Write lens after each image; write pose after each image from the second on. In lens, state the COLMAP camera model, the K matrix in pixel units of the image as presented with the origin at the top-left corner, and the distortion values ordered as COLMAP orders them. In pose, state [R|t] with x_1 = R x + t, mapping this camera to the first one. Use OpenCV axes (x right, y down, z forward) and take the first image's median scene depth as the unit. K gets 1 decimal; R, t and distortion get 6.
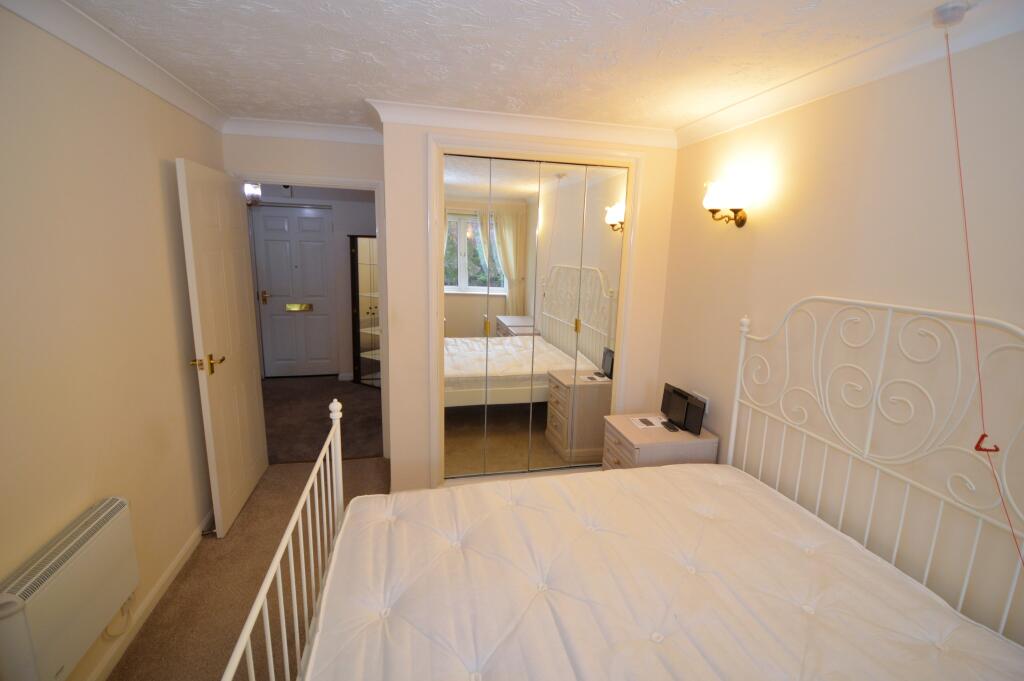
lens RADIAL K [[453.1, 0, 513.1], [0, 453.1, 332.2], [0, 0, 1]] dist [-0.000394, -0.000161]
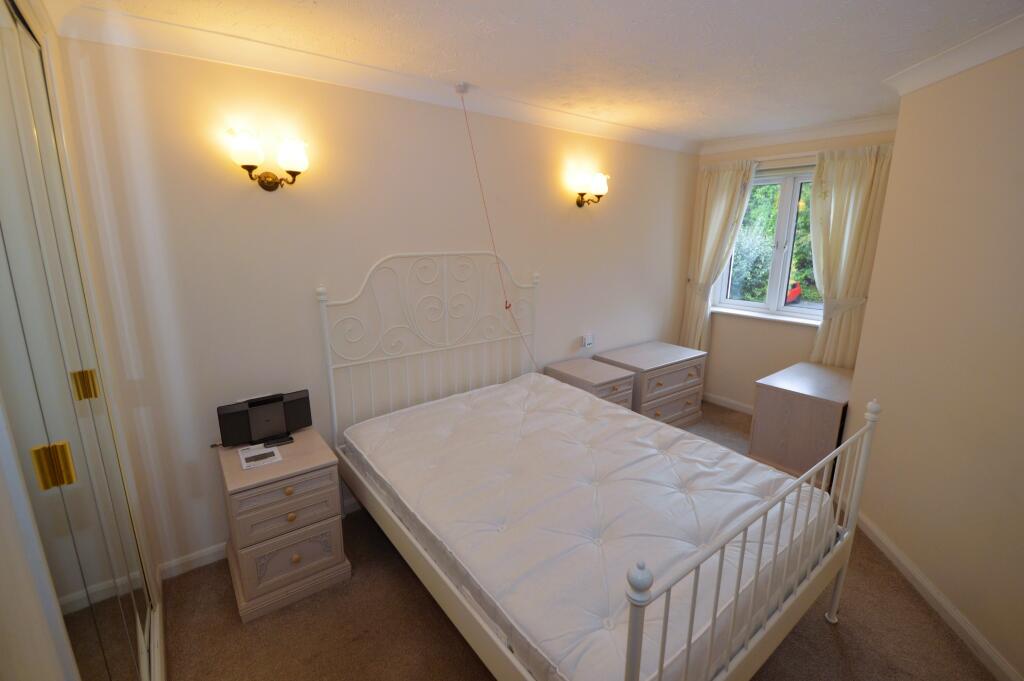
lens RADIAL K [[453.1, 0, 513.1], [0, 453.1, 332.2], [0, 0, 1]] dist [-0.000394, -0.000161]
pose [[-0.403961, -0.224665, 0.886759, -0.568364], [0.158670, 0.937471, 0.309795, -0.181799], [-0.900910, 0.265847, -0.343054, 1.010461]]
